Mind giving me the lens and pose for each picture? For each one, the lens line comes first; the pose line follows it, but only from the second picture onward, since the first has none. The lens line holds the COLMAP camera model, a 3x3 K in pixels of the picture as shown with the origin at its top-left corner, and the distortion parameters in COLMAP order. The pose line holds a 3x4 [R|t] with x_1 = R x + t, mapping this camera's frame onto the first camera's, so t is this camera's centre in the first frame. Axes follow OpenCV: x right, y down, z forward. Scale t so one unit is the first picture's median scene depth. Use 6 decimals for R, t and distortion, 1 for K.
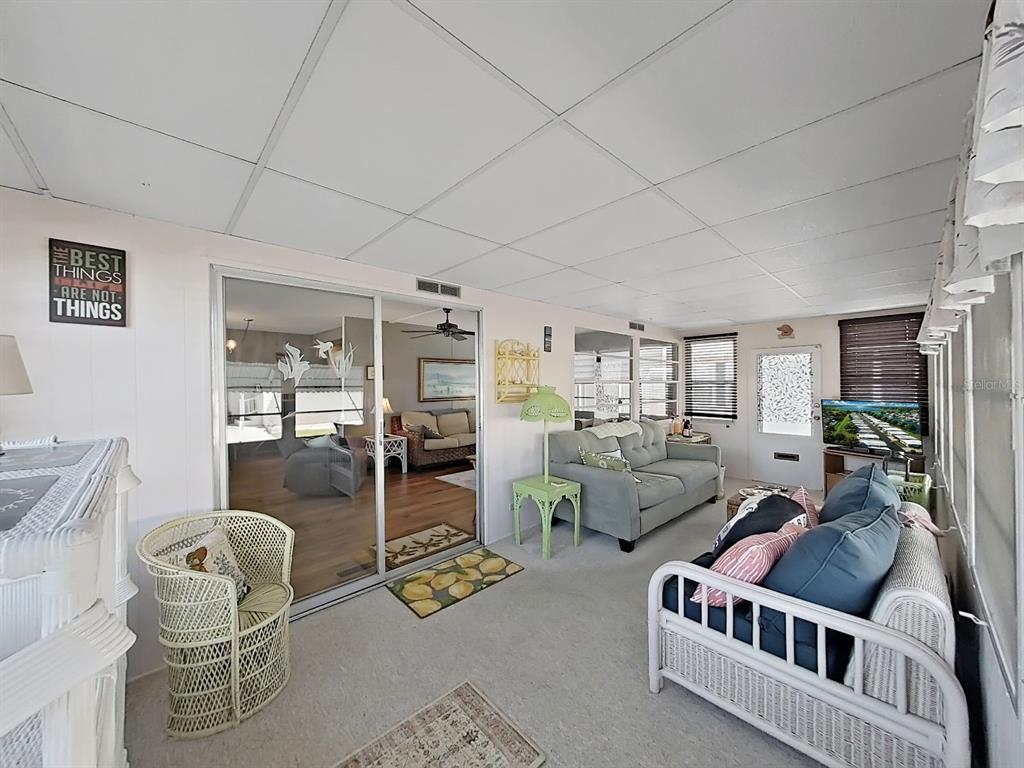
lens RADIAL K [[380.6, 0, 514.5], [0, 380.6, 384.7], [0, 0, 1]] dist [-0.000552, 0.000013]
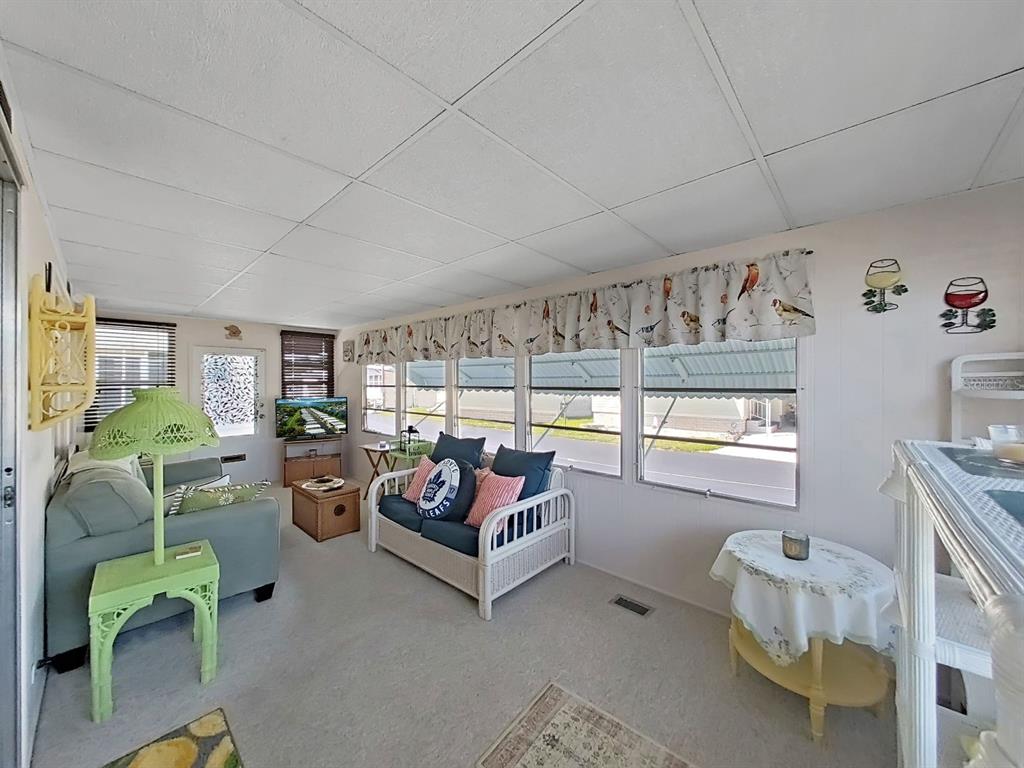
lens RADIAL K [[380.6, 0, 514.5], [0, 380.6, 384.7], [0, 0, 1]] dist [-0.000552, 0.000013]
pose [[-0.067583, 0.006589, 0.997692, -0.395491], [0.002052, 0.999977, -0.006465, 0.005911], [-0.997712, 0.001610, -0.067595, 0.420470]]
